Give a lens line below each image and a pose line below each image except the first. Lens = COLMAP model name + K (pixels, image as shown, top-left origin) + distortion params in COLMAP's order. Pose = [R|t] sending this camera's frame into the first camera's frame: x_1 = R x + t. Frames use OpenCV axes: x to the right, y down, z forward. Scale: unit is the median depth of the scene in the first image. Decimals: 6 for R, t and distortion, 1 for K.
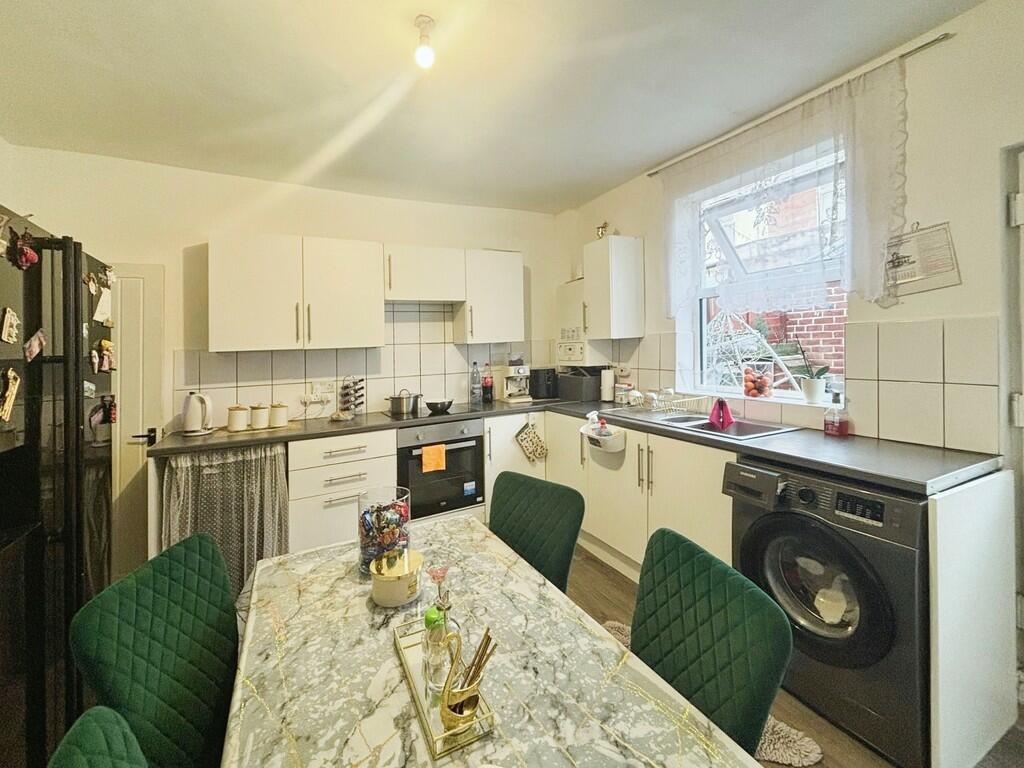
lens RADIAL K [[431.0, 0, 512.0], [0, 431.0, 384.0], [0, 0, 1]] dist [0.000432, 0.000751]
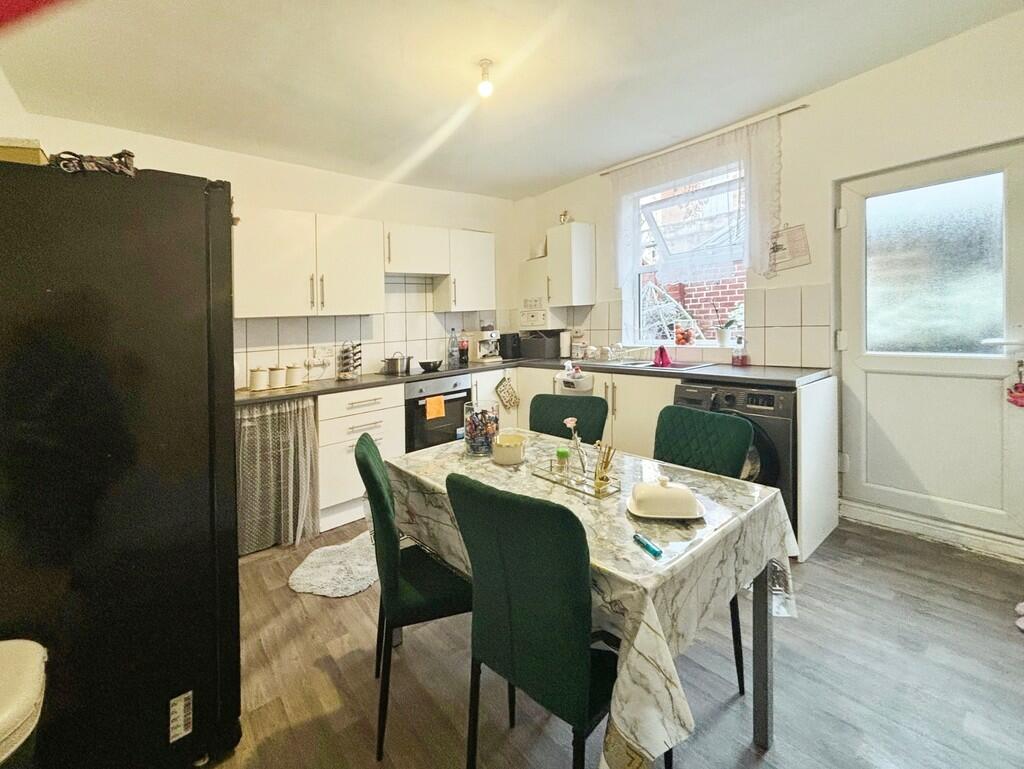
lens RADIAL K [[434.5, 0, 500.8], [0, 434.5, 383.0], [0, 0, 1]] dist [0.002023, -0.000126]
pose [[0.977991, -0.041332, 0.204514, -0.241059], [0.032755, 0.998443, 0.045148, 0.056261], [-0.206061, -0.037455, 0.977822, -0.199617]]
